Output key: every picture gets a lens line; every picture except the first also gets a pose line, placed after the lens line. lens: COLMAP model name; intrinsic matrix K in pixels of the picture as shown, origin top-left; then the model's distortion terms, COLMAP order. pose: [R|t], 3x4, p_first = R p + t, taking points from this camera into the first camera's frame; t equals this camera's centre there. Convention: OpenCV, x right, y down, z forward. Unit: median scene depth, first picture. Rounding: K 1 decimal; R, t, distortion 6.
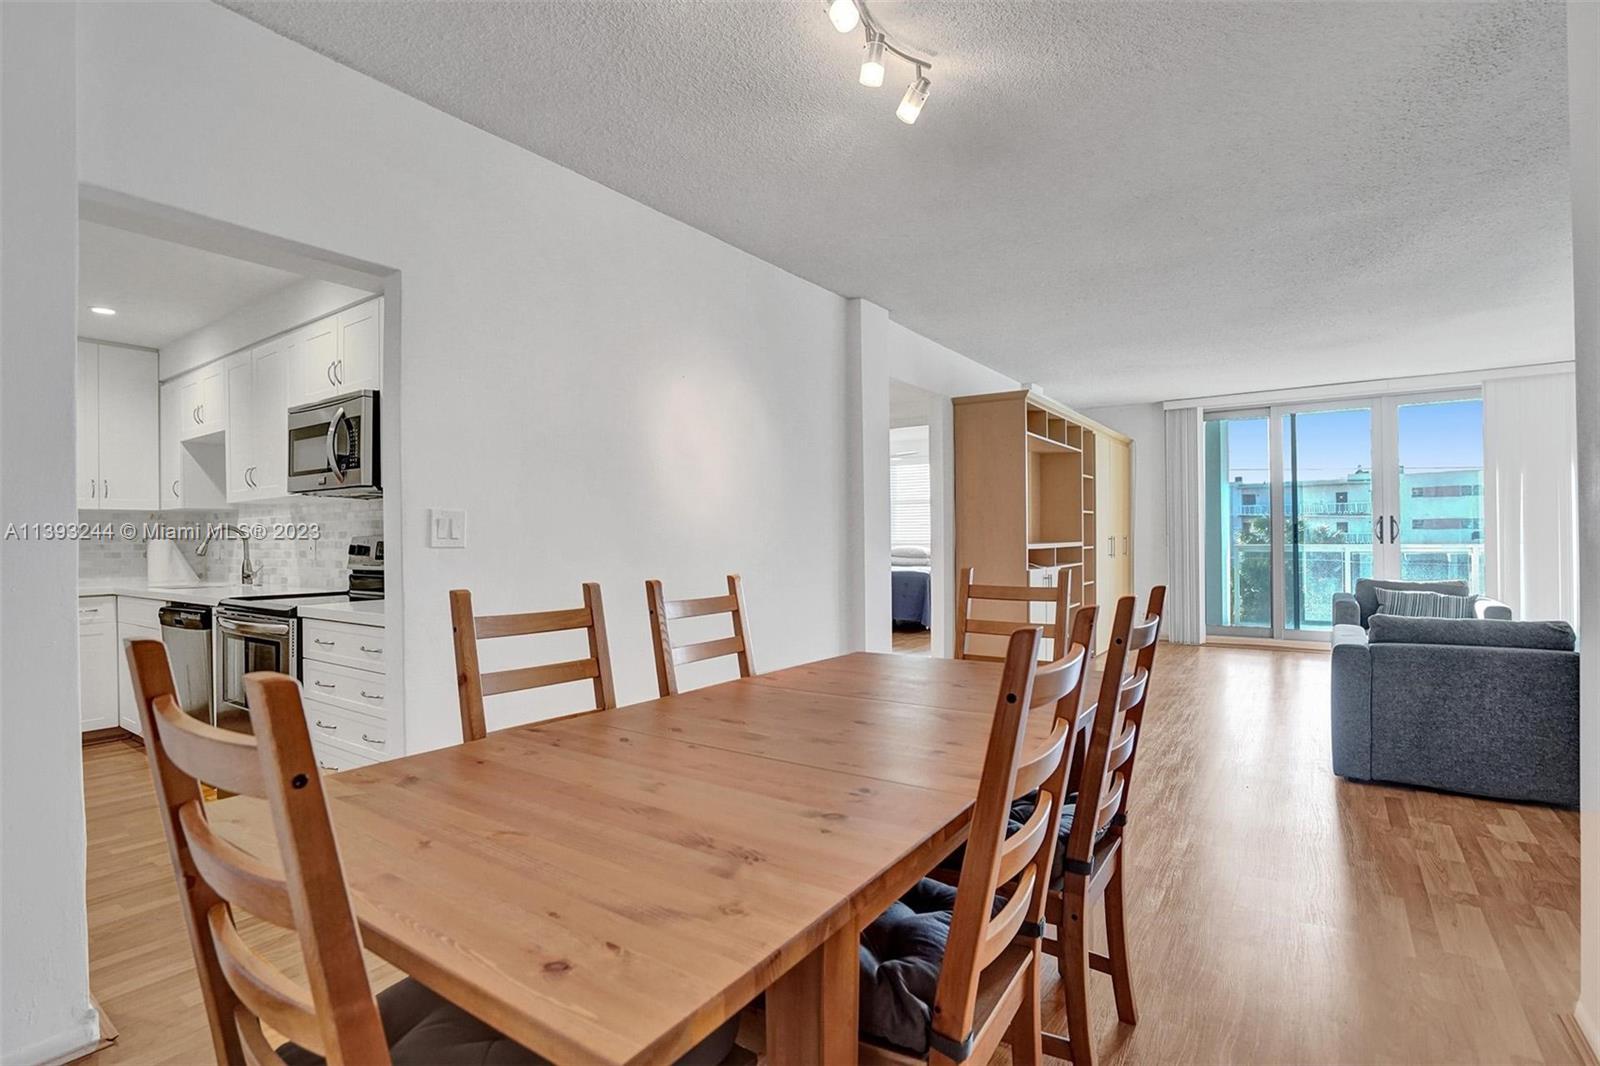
lens RADIAL K [[761.0, 0, 797.2], [0, 761.0, 536.9], [0, 0, 1]] dist [-0.061890, 0.024187]
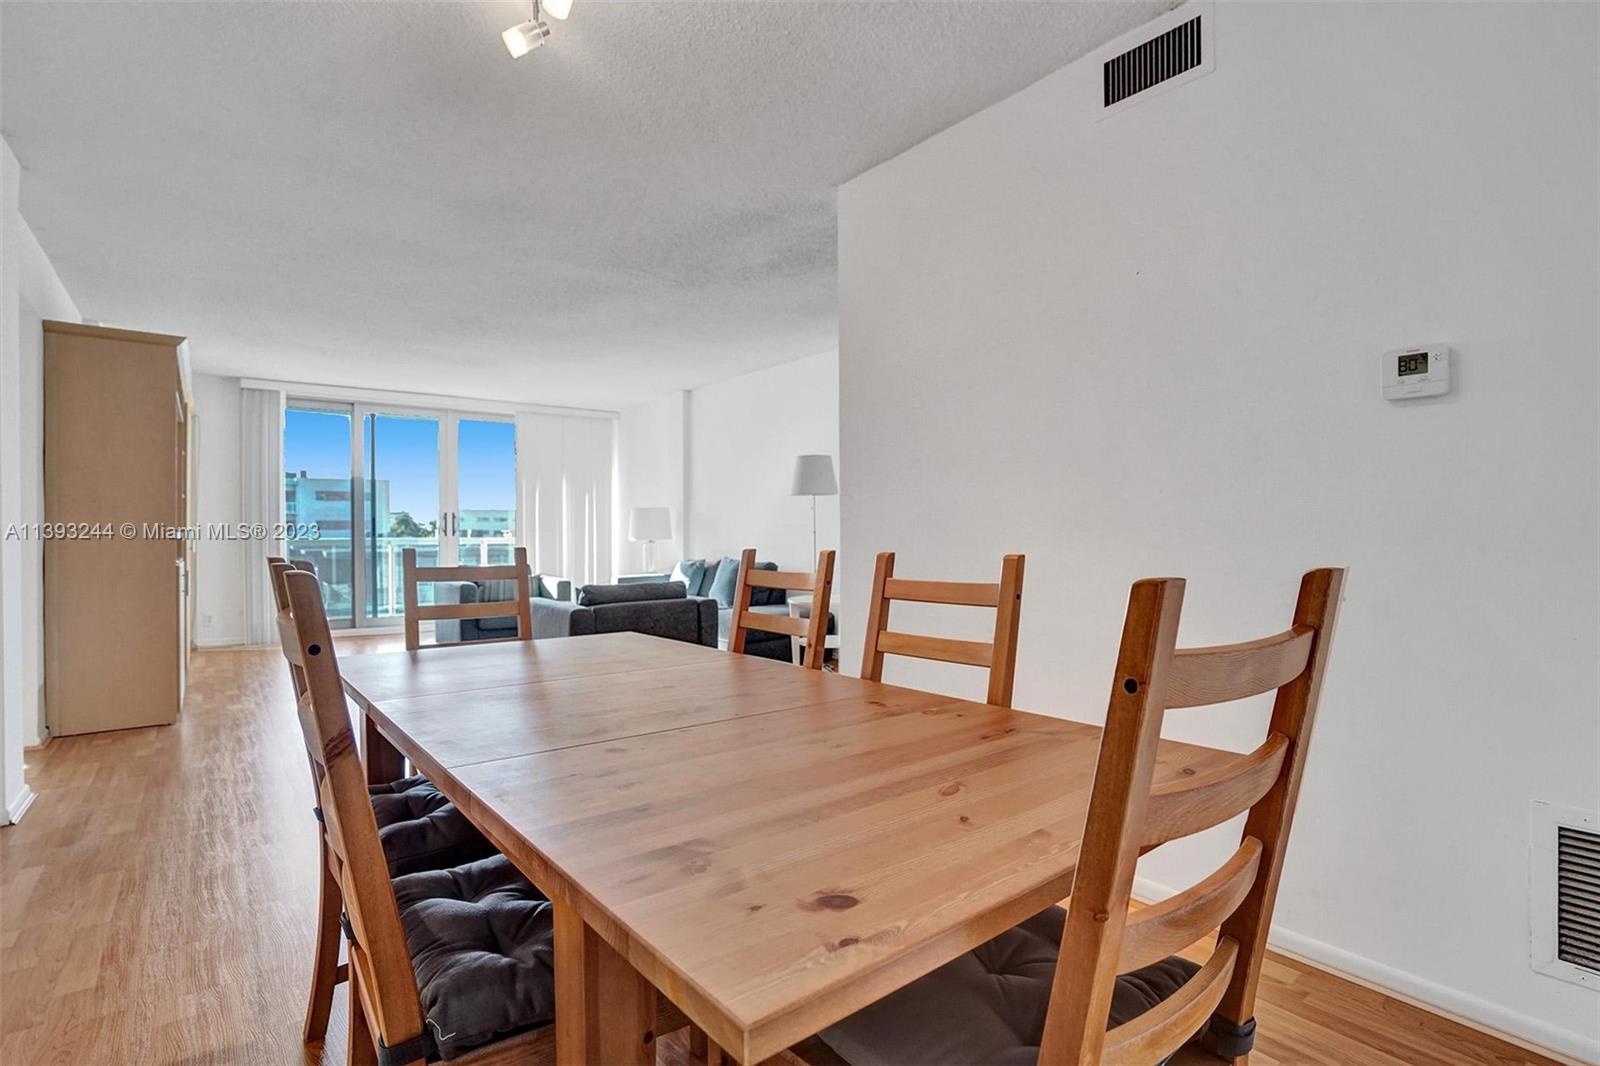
lens RADIAL K [[761.0, 0, 797.2], [0, 761.0, 536.9], [0, 0, 1]] dist [-0.061890, 0.024187]
pose [[0.291412, 0.000032, 0.956598, -0.295190], [-0.001355, 0.999999, 0.000379, 0.014061], [-0.956597, -0.001407, 0.291412, 0.197062]]
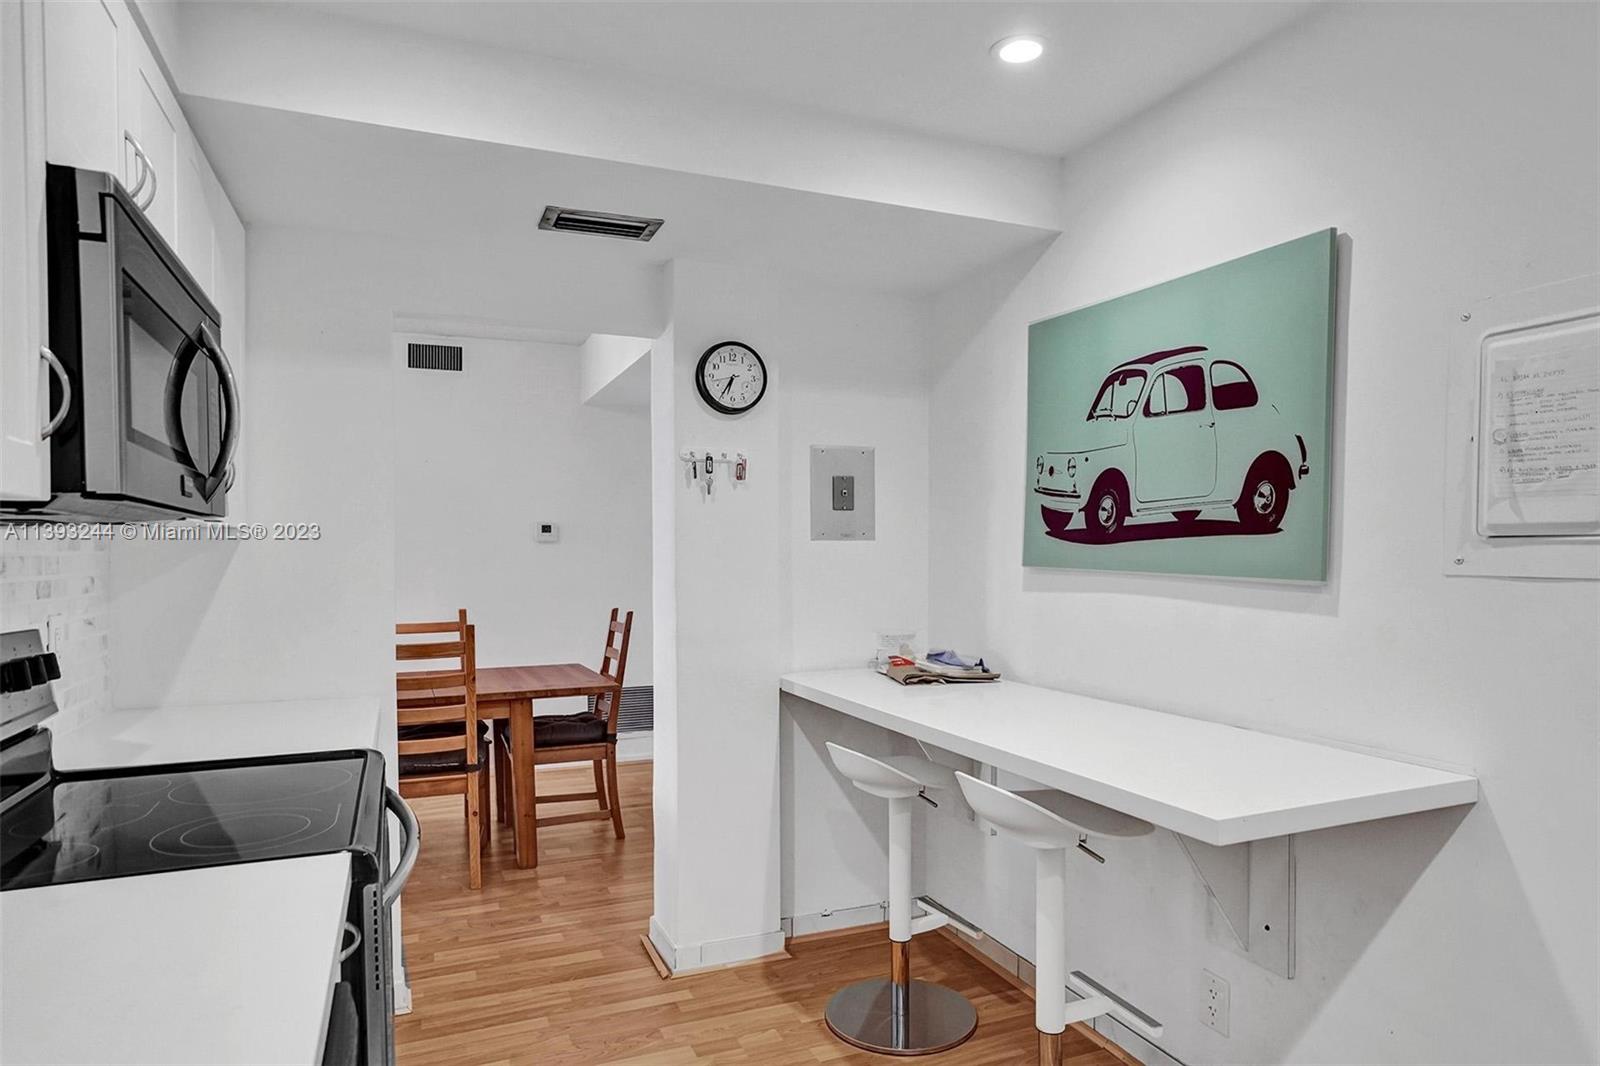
lens RADIAL K [[990.1, 0, 795.8], [0, 990.1, 554.7], [0, 0, 1]] dist [-0.001439, -0.000299]
pose [[-0.833892, 0.011878, 0.551799, -0.827851], [0.011188, 0.999927, -0.004617, -0.026310], [-0.551814, 0.002323, -0.833964, 0.893720]]
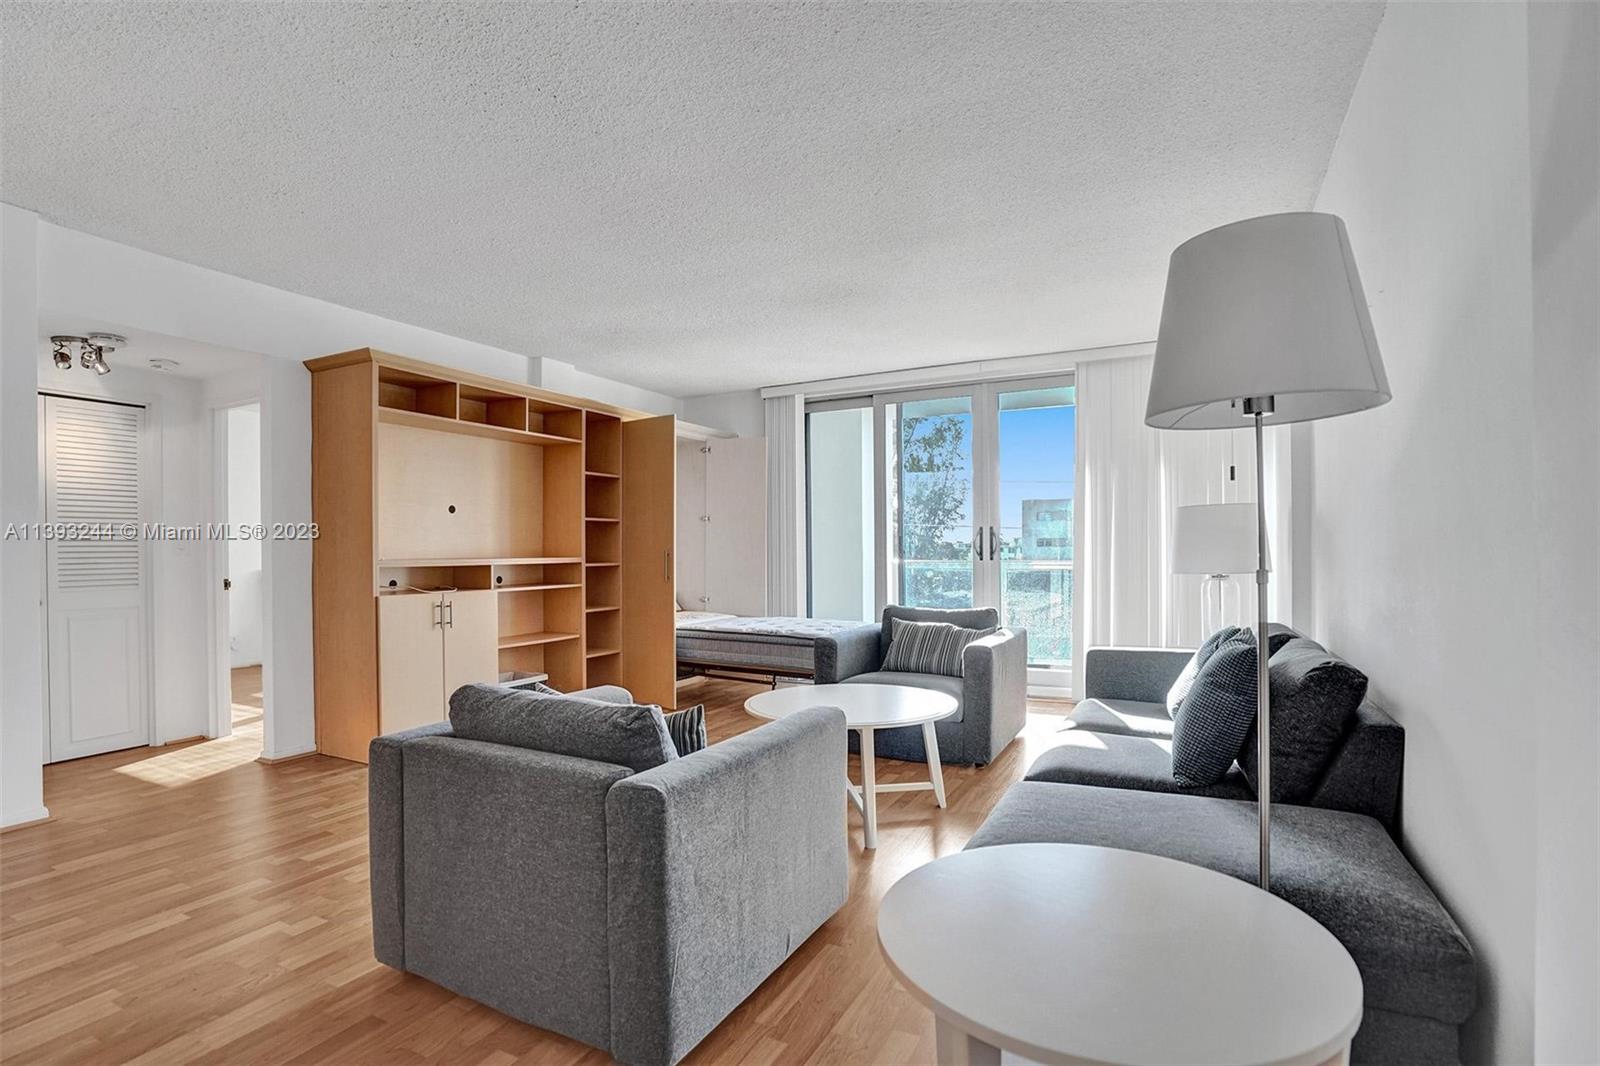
lens RADIAL K [[777.8, 0, 797.0], [0, 777.8, 554.1], [0, 0, 1]] dist [-0.066041, 0.029027]
pose [[0.991691, 0.003233, 0.128604, 0.762466], [-0.004555, 0.999940, 0.009989, -0.008114], [-0.128564, -0.010492, 0.991646, 0.262706]]
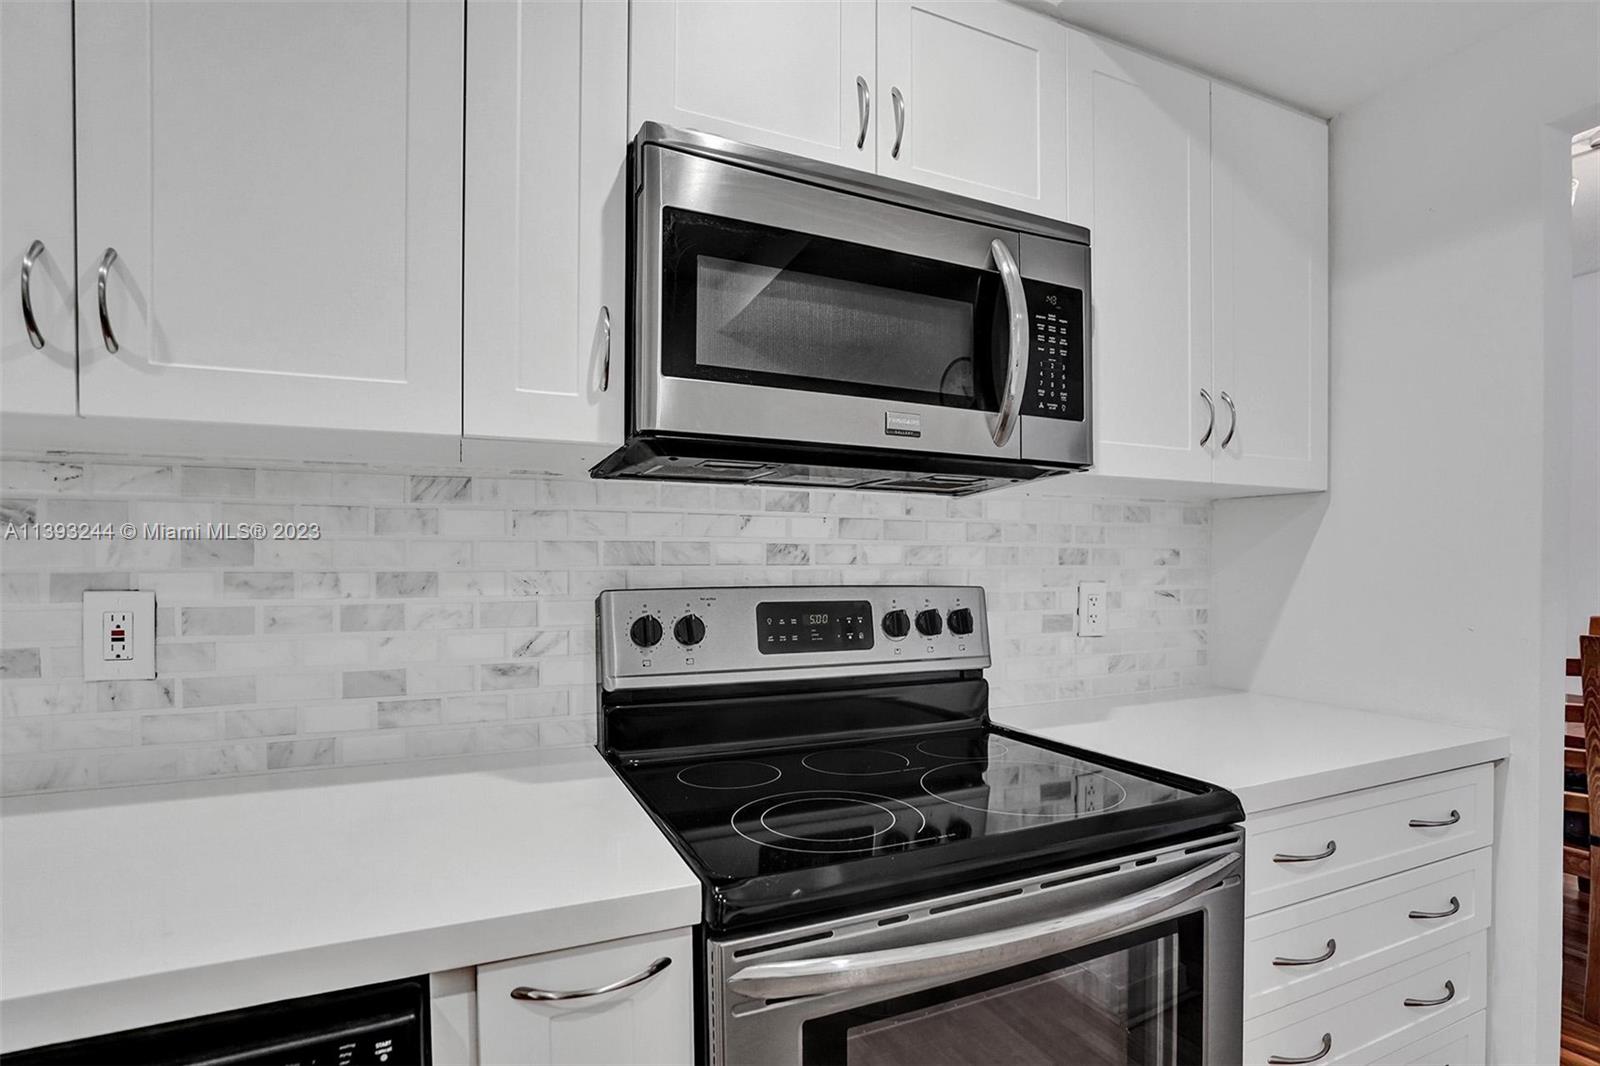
lens RADIAL K [[785.9, 0, 803.3], [0, 785.9, 579.3], [0, 0, 1]] dist [-0.062085, 0.028055]
pose [[0.519635, -0.004639, 0.854376, -0.689566], [-0.009577, 0.999891, 0.011254, -0.008001], [-0.854335, -0.014031, 0.519534, 0.617993]]
